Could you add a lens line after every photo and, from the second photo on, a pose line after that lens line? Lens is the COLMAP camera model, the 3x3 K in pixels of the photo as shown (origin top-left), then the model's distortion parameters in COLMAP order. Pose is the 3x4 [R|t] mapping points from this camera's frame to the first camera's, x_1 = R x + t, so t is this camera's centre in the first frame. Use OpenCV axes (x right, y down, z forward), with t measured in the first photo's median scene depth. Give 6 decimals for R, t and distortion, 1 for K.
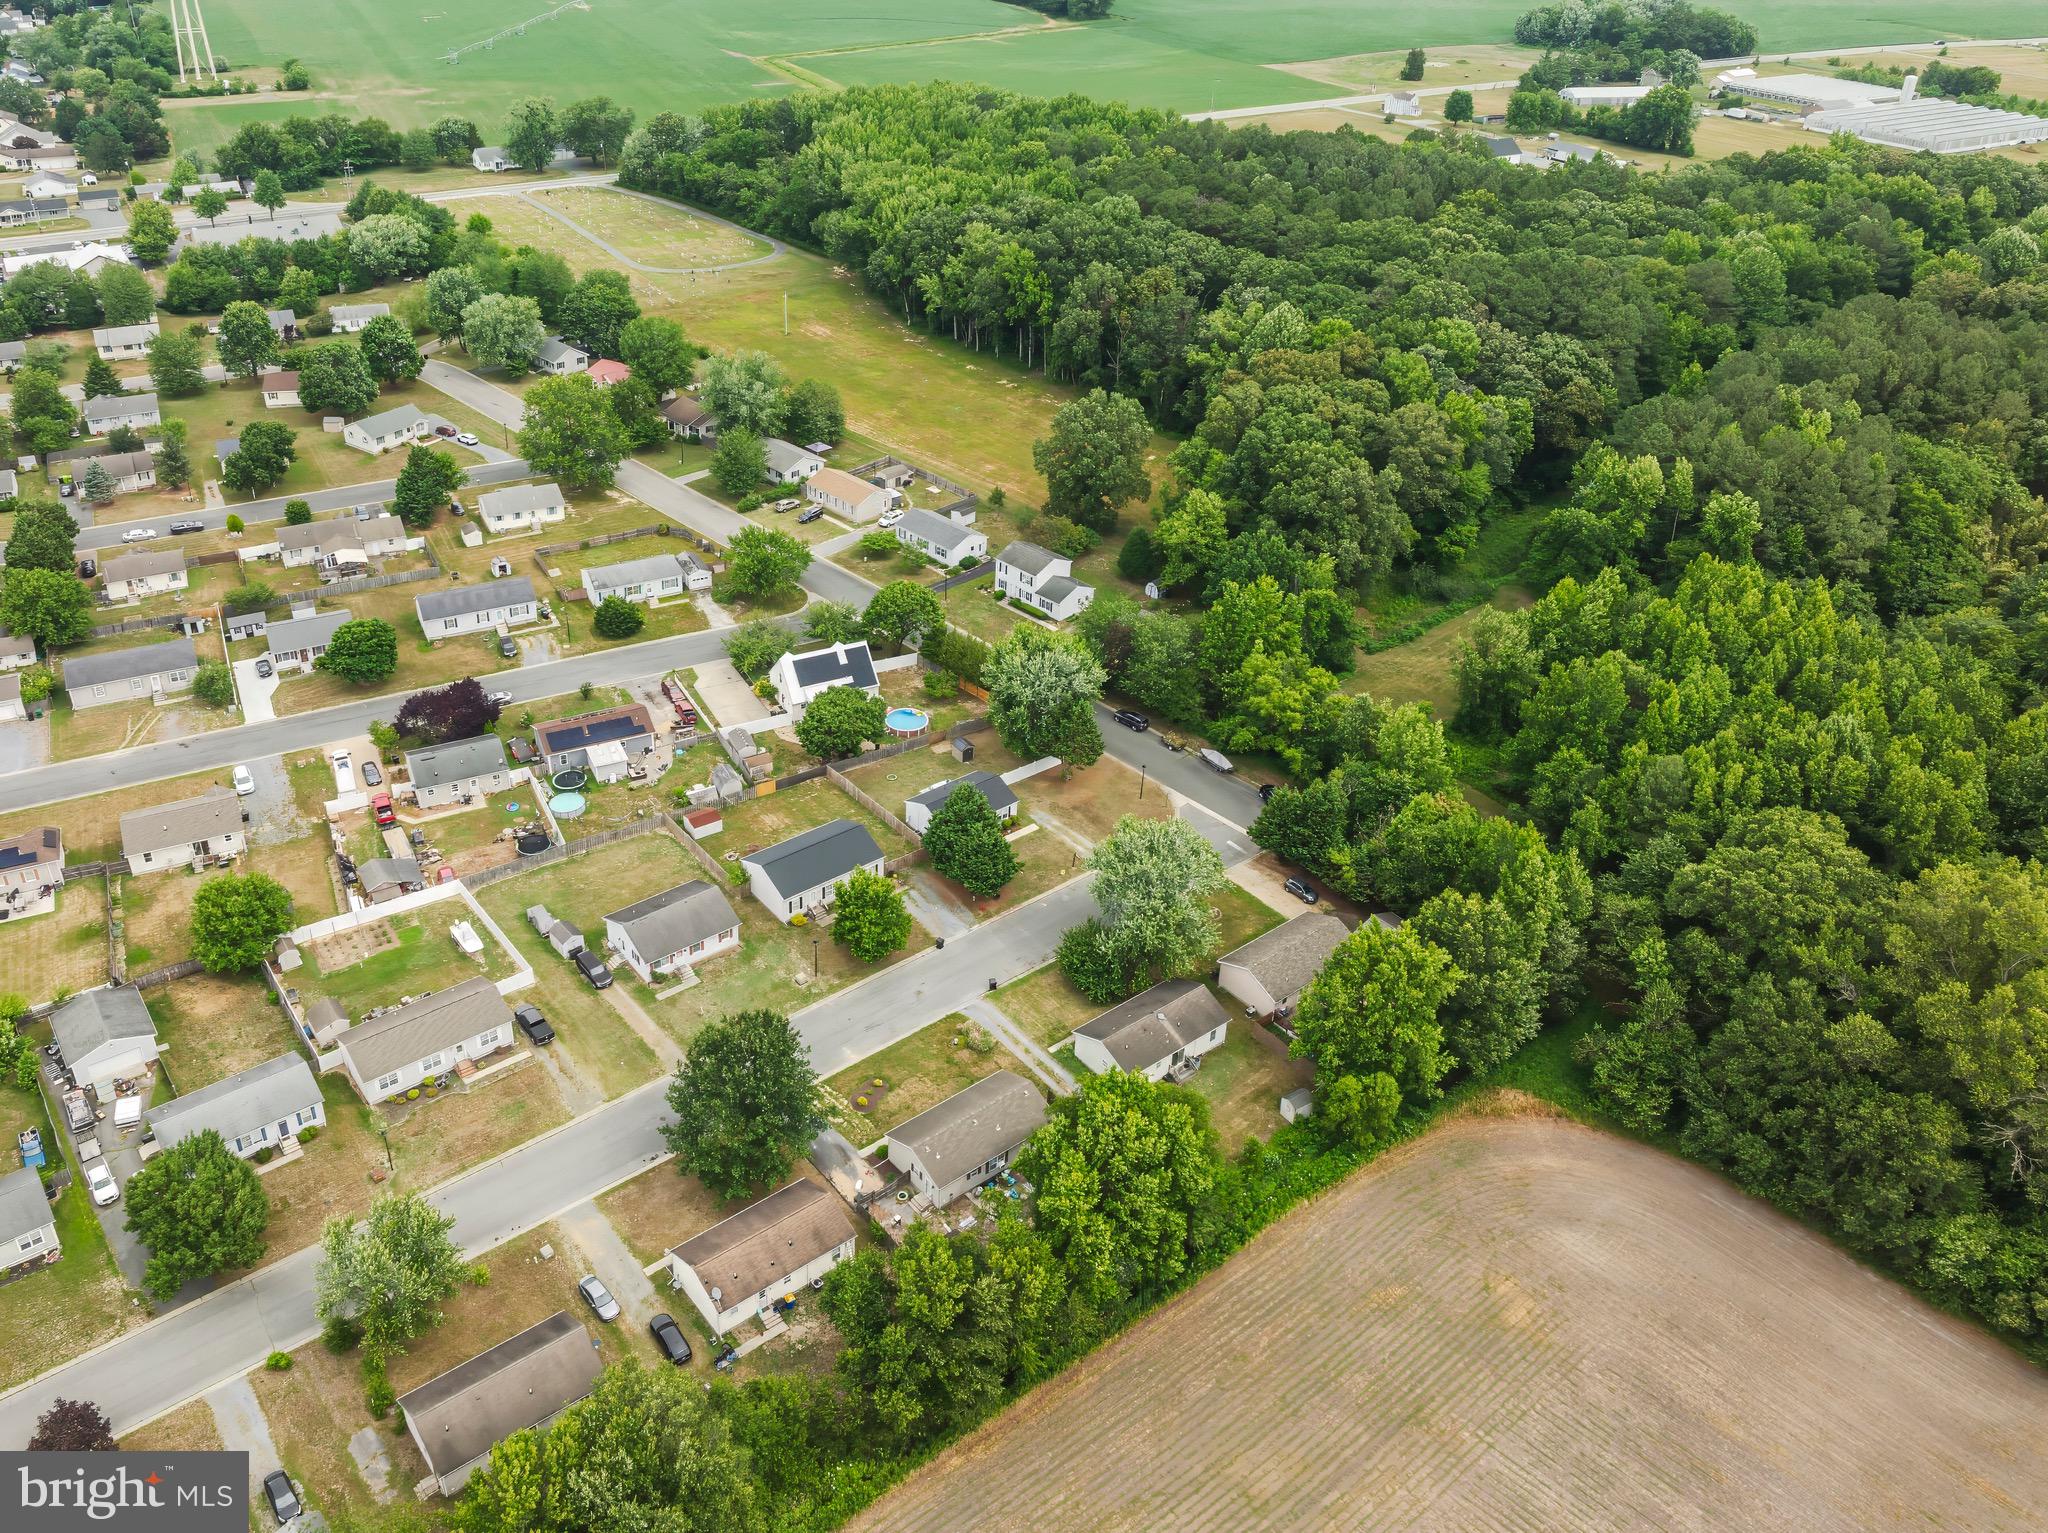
lens RADIAL K [[1532.9, 0, 913.1], [0, 1532.9, 767.1], [0, 0, 1]] dist [-0.018906, 0.007672]
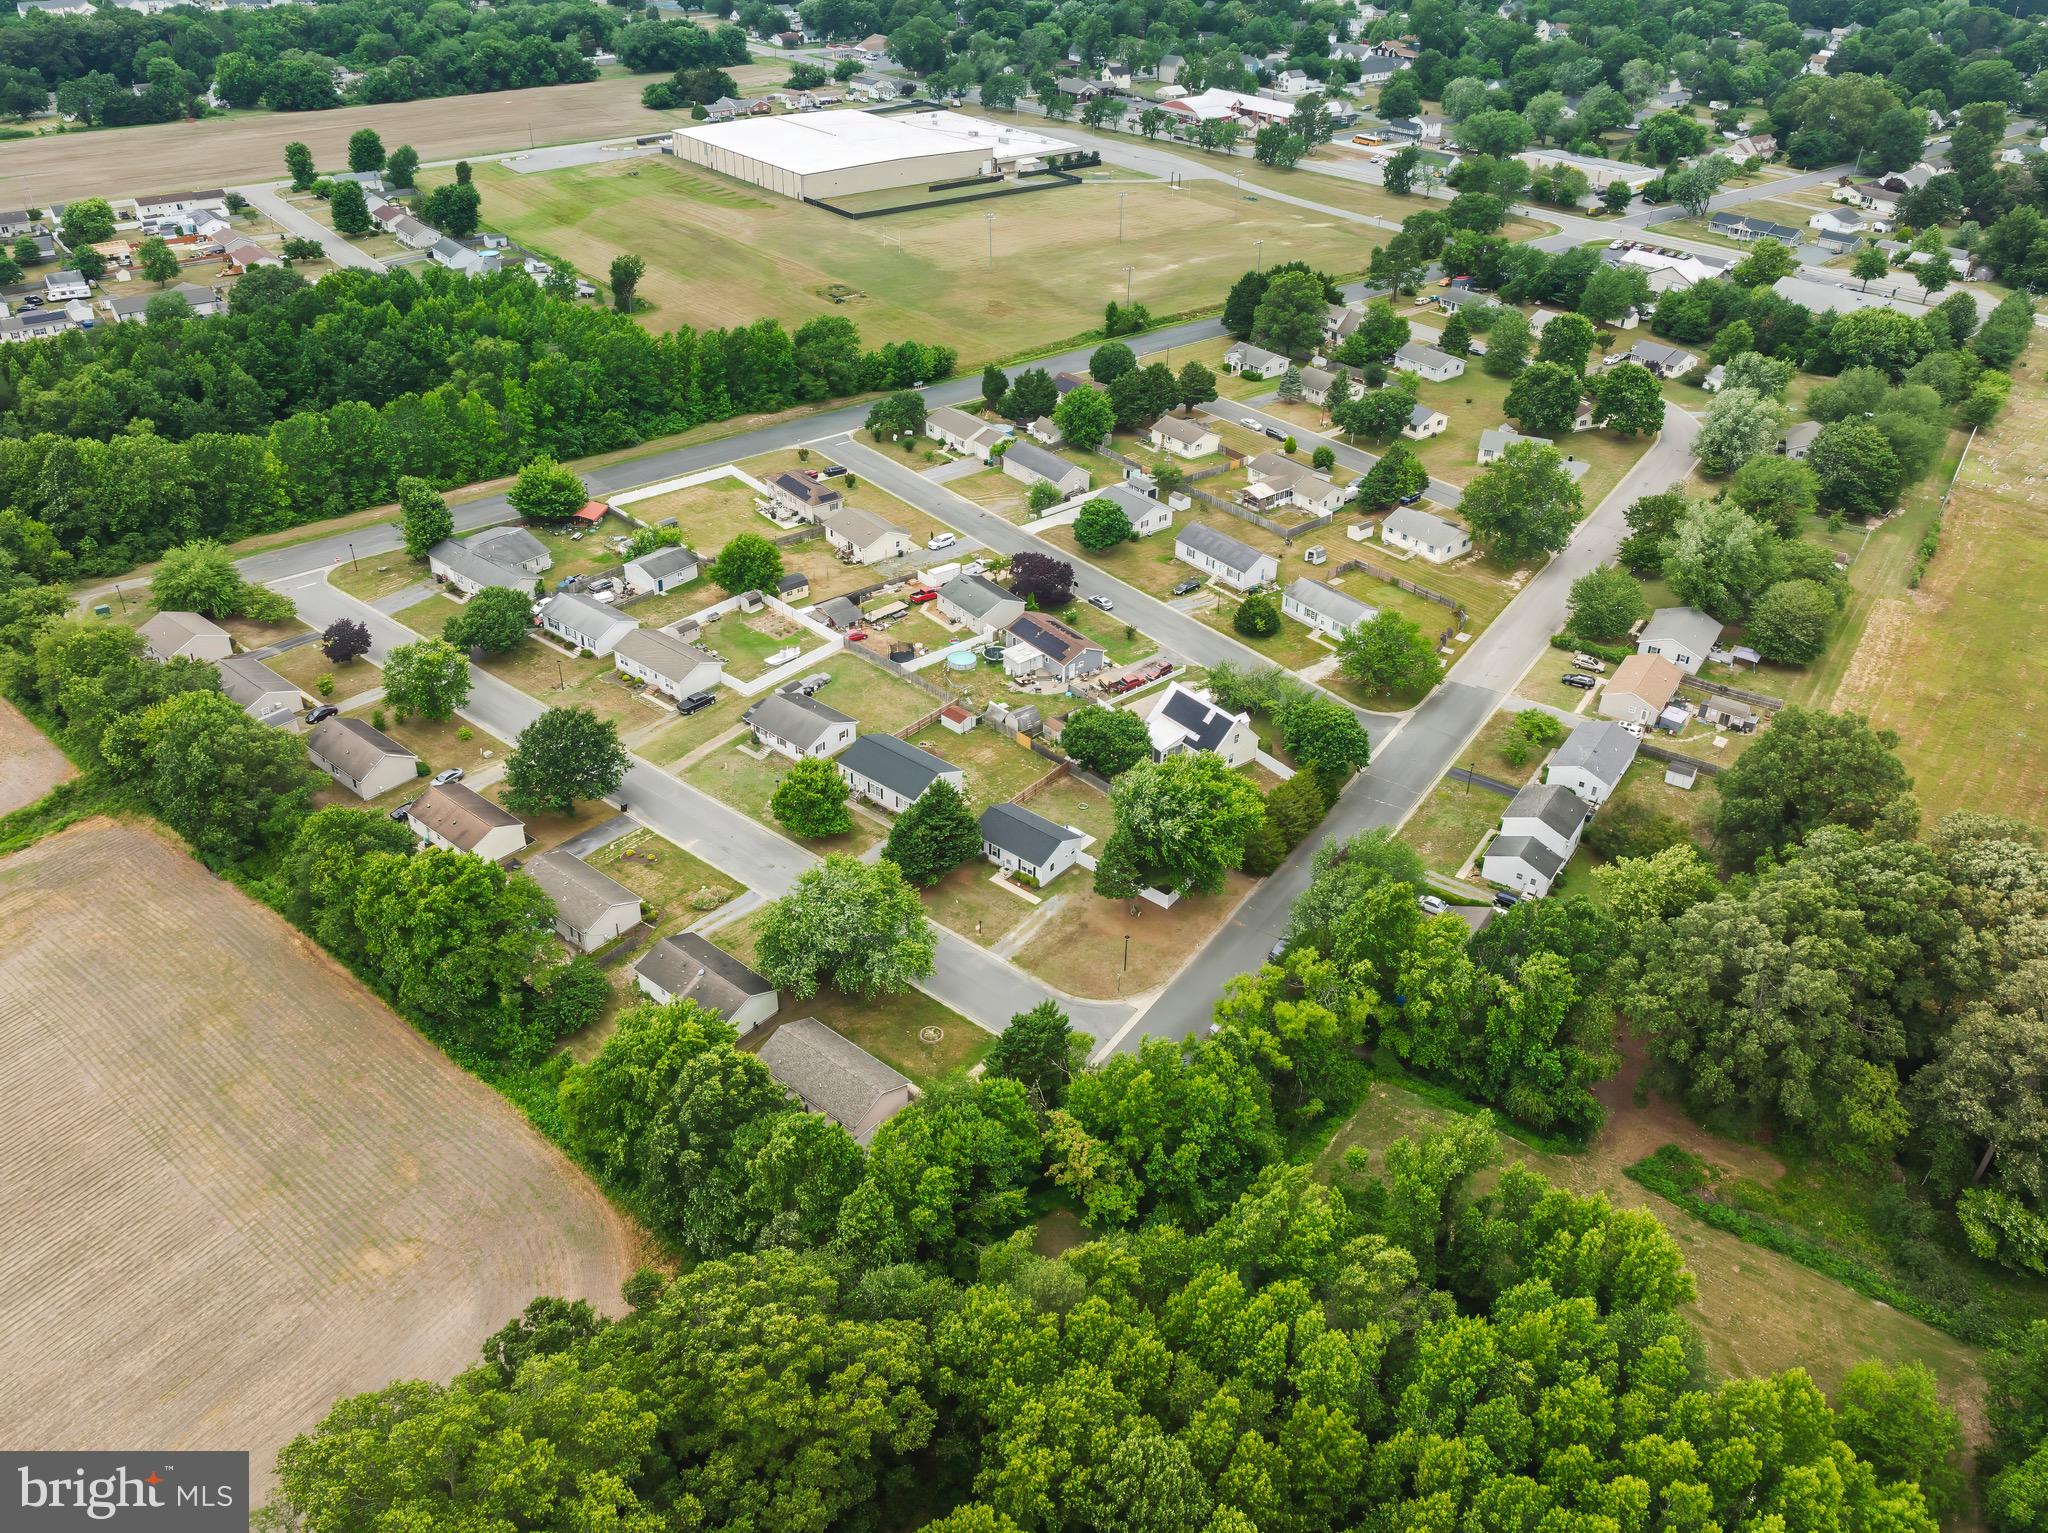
lens RADIAL K [[1499.5, 0, 1024.0], [0, 1499.5, 766.5], [0, 0, 1]] dist [-0.019742, 0.004431]
pose [[0.233023, 0.525802, -0.818066, 0.720212], [-0.542037, 0.768658, 0.339649, -0.306098], [0.807401, 0.364276, 0.464119, 0.472046]]
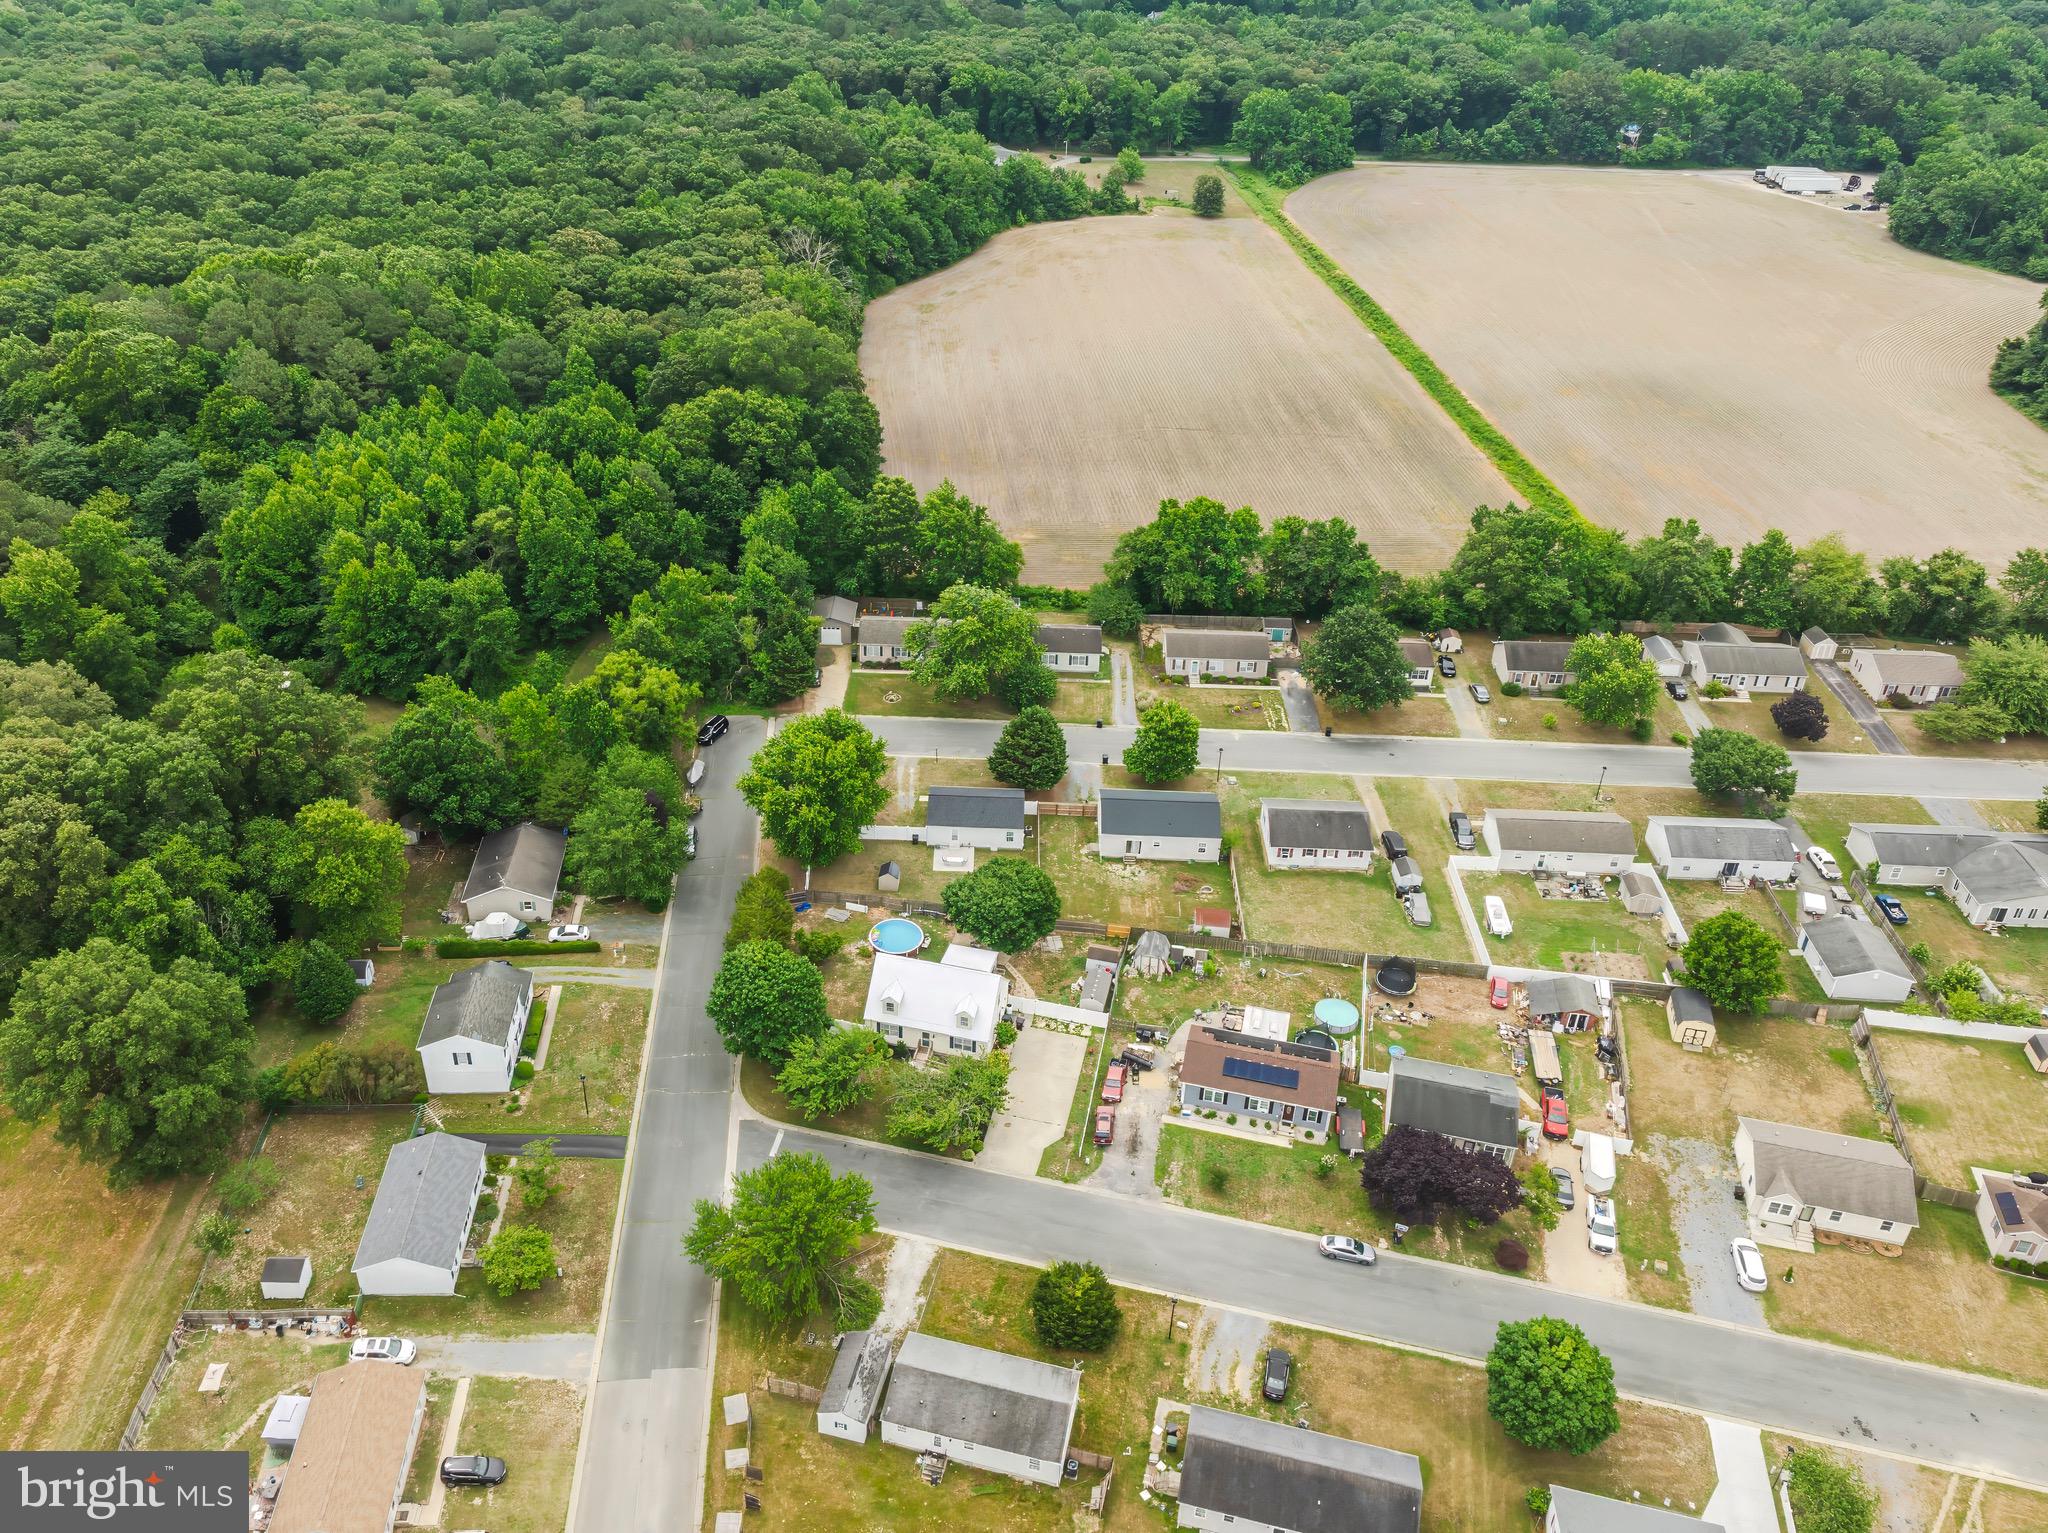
lens RADIAL K [[1532.9, 0, 913.1], [0, 1532.9, 767.1], [0, 0, 1]] dist [-0.018906, 0.007672]
pose [[-0.758617, -0.374833, 0.532916, -0.399919], [0.347194, 0.459558, 0.817473, -0.713139], [-0.551322, 0.805175, -0.218489, 1.084009]]
